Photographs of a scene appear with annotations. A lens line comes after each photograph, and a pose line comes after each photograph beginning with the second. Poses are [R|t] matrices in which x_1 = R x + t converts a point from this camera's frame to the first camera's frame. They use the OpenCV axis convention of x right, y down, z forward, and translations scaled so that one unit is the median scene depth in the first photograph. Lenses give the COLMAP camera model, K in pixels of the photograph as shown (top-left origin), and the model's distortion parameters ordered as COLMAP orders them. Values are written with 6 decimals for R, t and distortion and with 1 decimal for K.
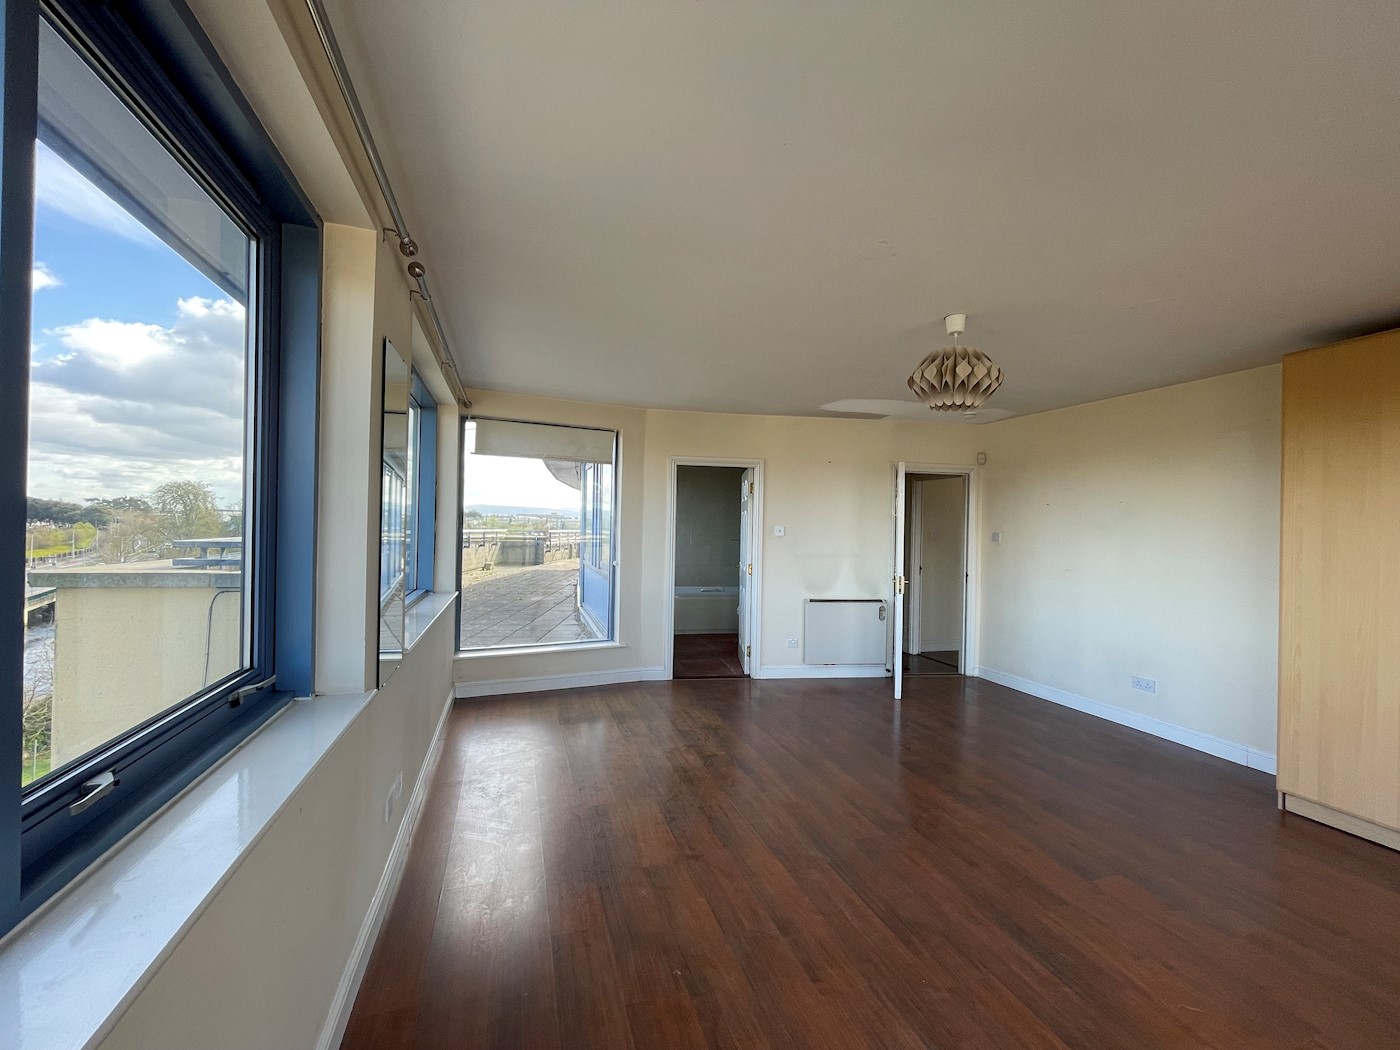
lens RADIAL K [[562.6, 0, 698.9], [0, 562.6, 525.1], [0, 0, 1]] dist [-0.000856, 0.000013]
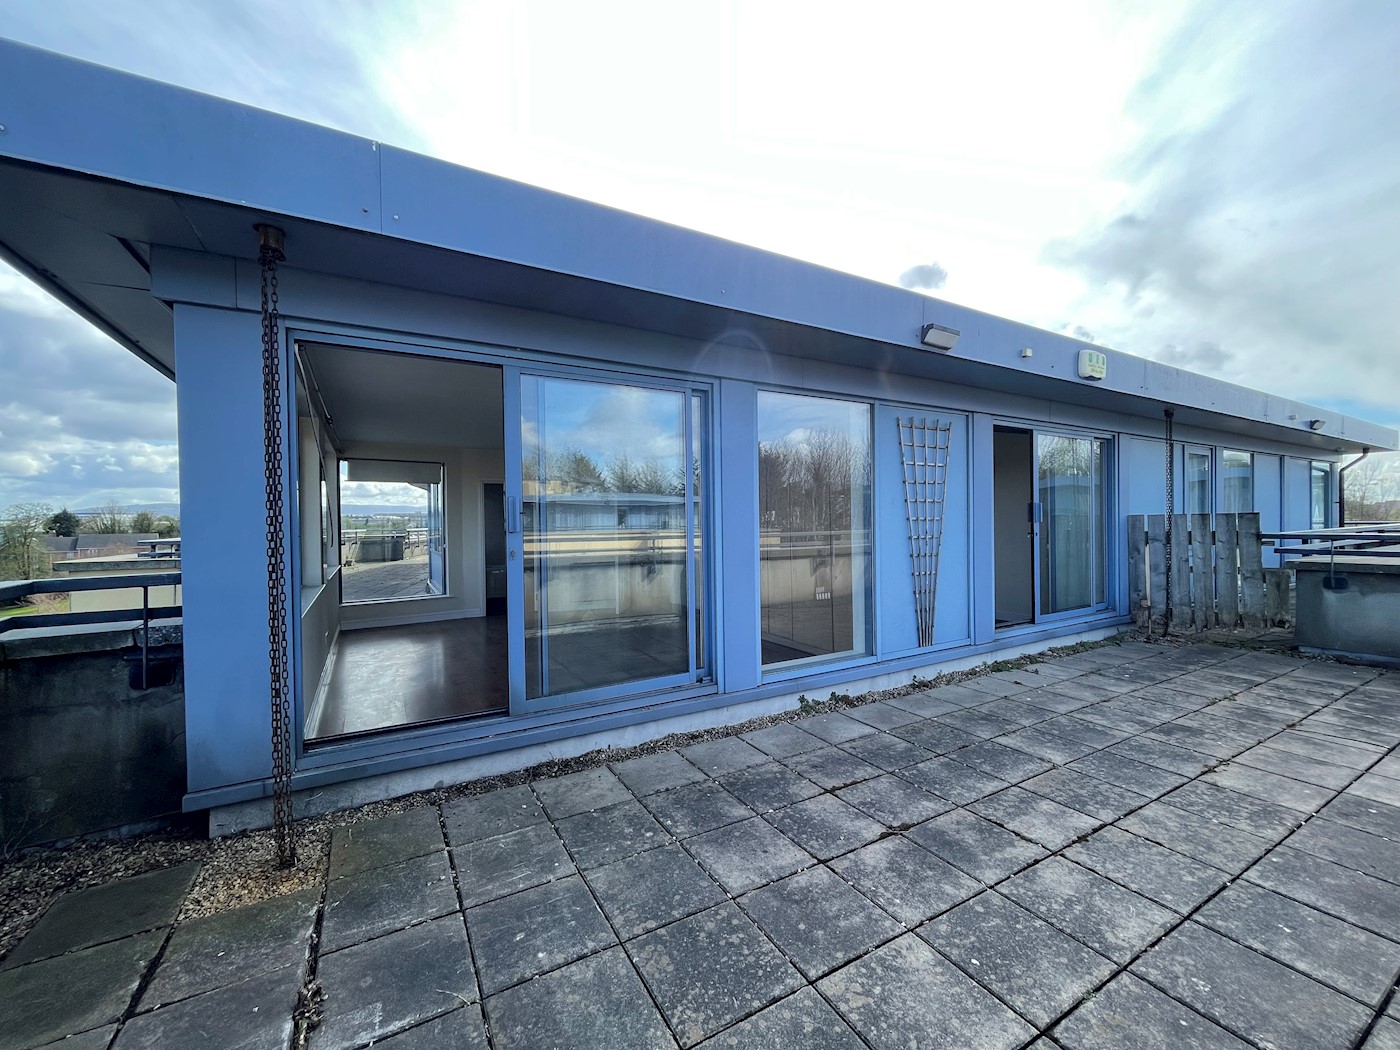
lens RADIAL K [[566.9, 0, 700.8], [0, 566.9, 523.8], [0, 0, 1]] dist [-0.013568, 0.009522]
pose [[0.977235, -0.035171, 0.209225, 0.219905], [0.032845, 0.999354, 0.014584, 0.006900], [-0.209602, -0.007380, 0.977759, -0.701547]]
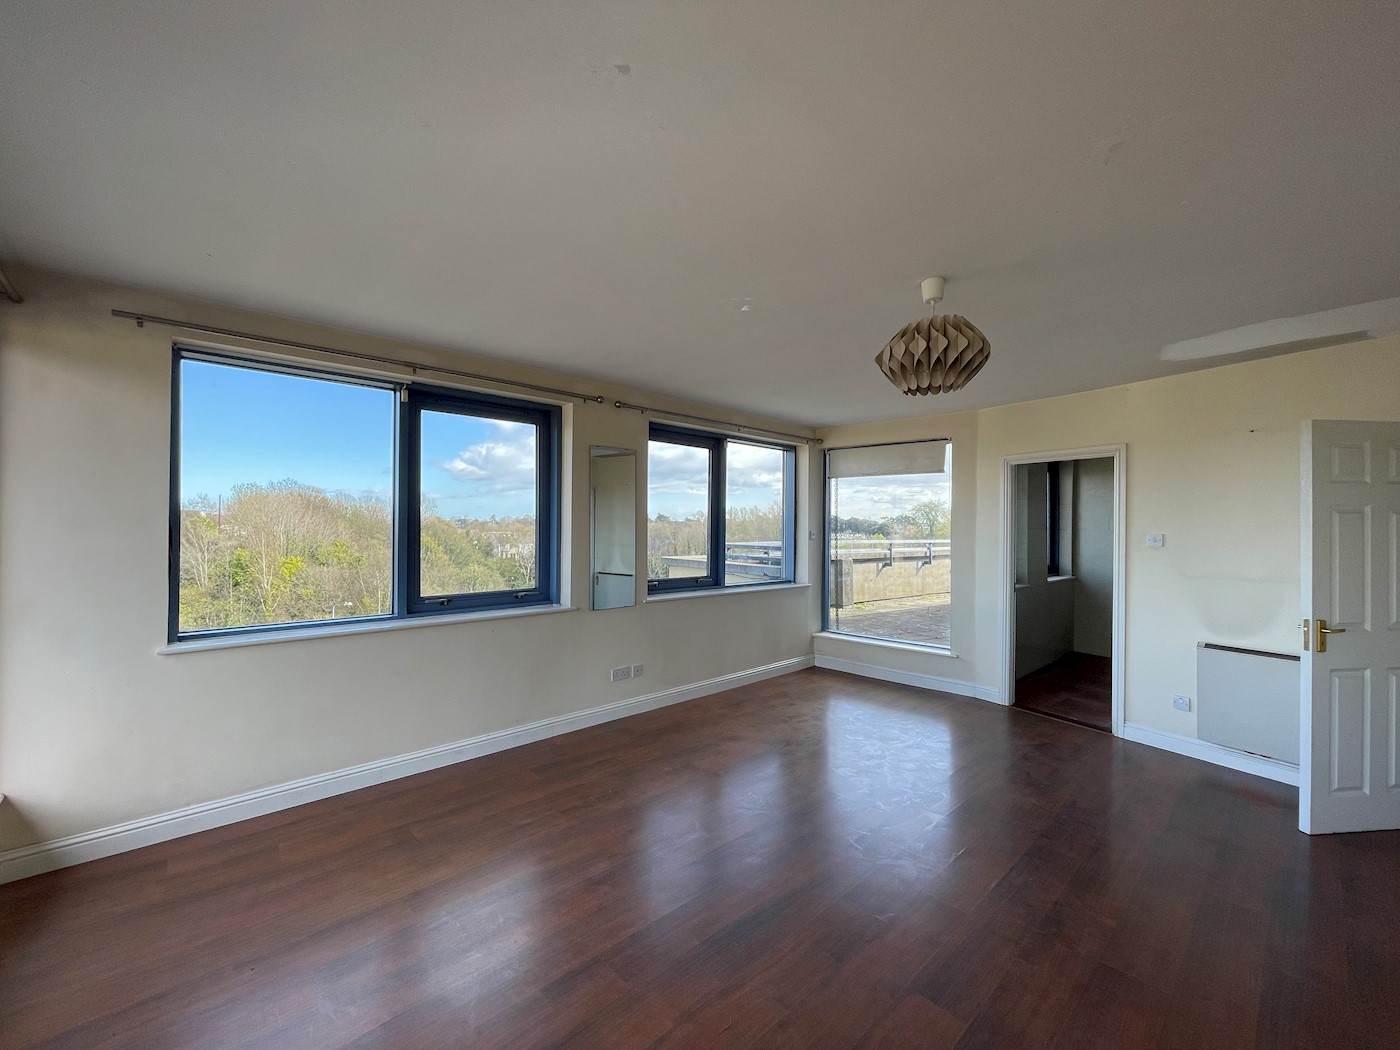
lens RADIAL K [[566.8, 0, 700.0], [0, 566.8, 524.2], [0, 0, 1]] dist [0.001920, 0.000720]
pose [[0.410576, -0.020206, -0.911603, 0.570565], [0.001911, 0.999771, -0.021299, 0.004864], [0.911824, 0.007003, 0.410520, 0.179928]]
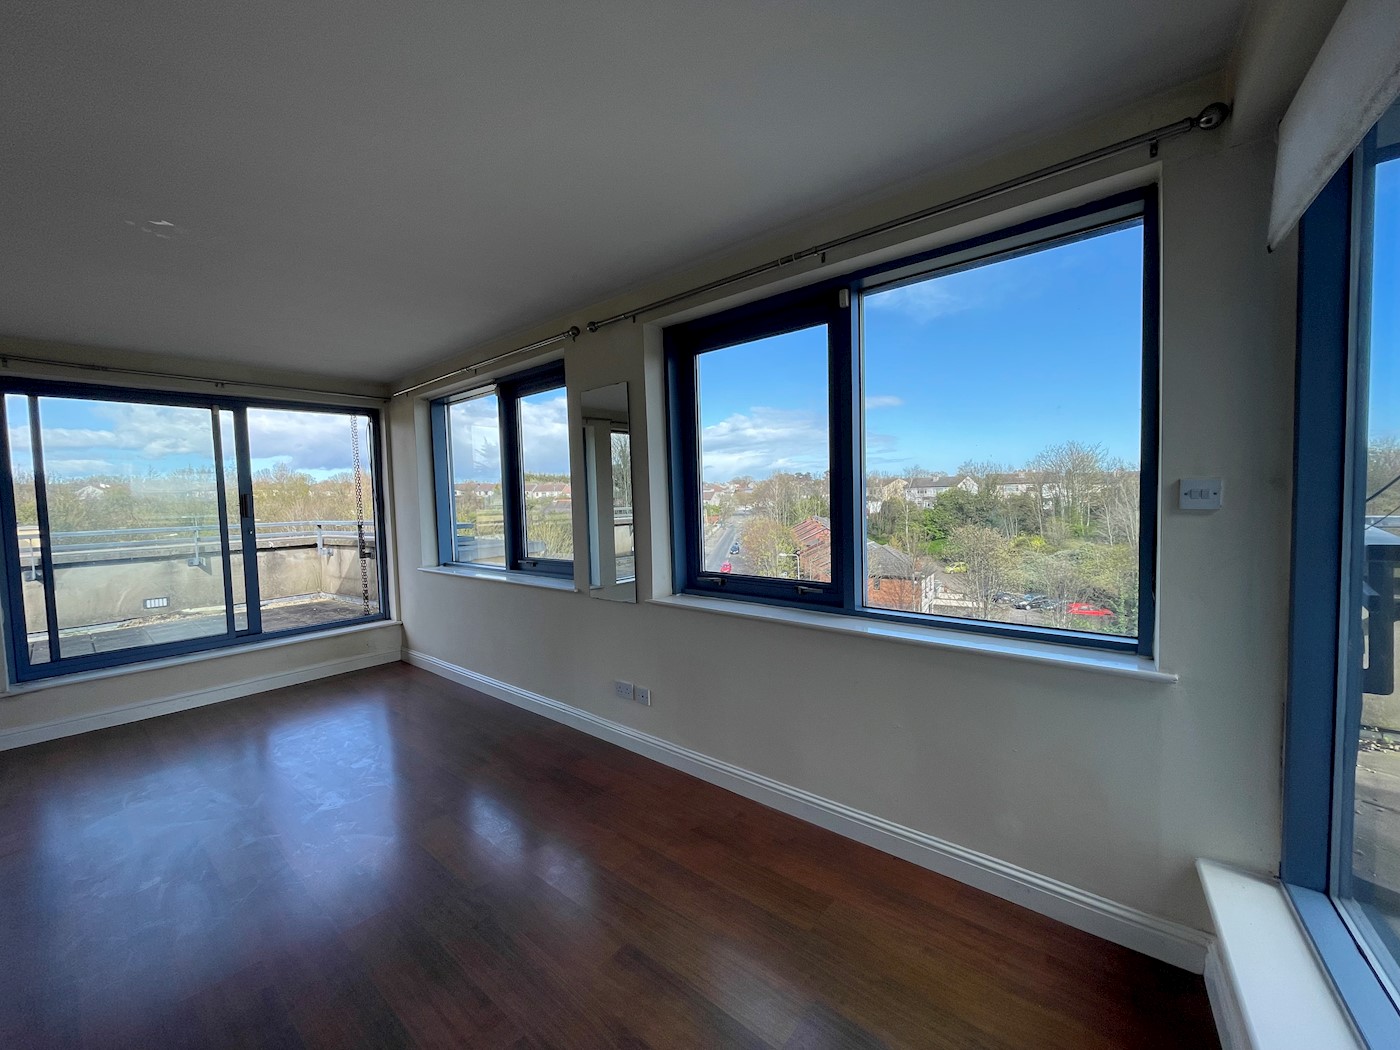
lens RADIAL K [[562.3, 0, 695.7], [0, 562.3, 526.3], [0, 0, 1]] dist [-0.000408, 0.000165]
pose [[-0.855267, 0.032553, -0.517164, 0.016233], [0.012859, 0.999051, 0.041620, 0.002948], [0.518028, 0.028946, -0.854874, 0.962371]]
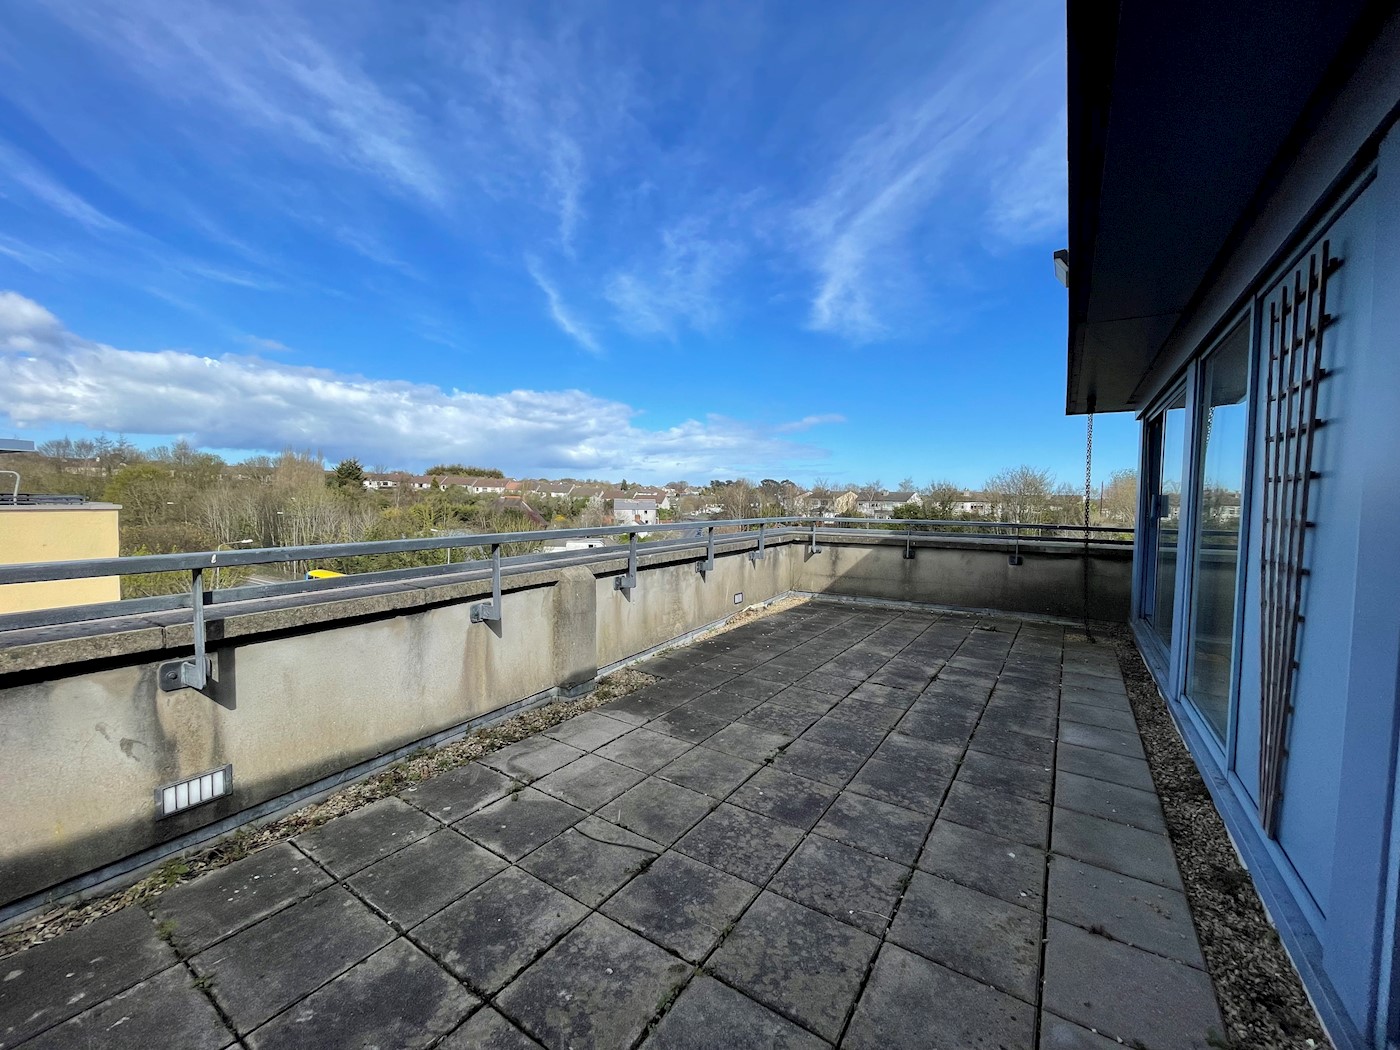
lens RADIAL K [[562.6, 0, 698.9], [0, 562.6, 525.1], [0, 0, 1]] dist [-0.000856, 0.000013]
pose [[-0.778563, -0.006429, -0.627534, 1.232643], [-0.032577, 0.999013, 0.030184, 0.024162], [0.626721, 0.043943, -0.778004, 0.108699]]
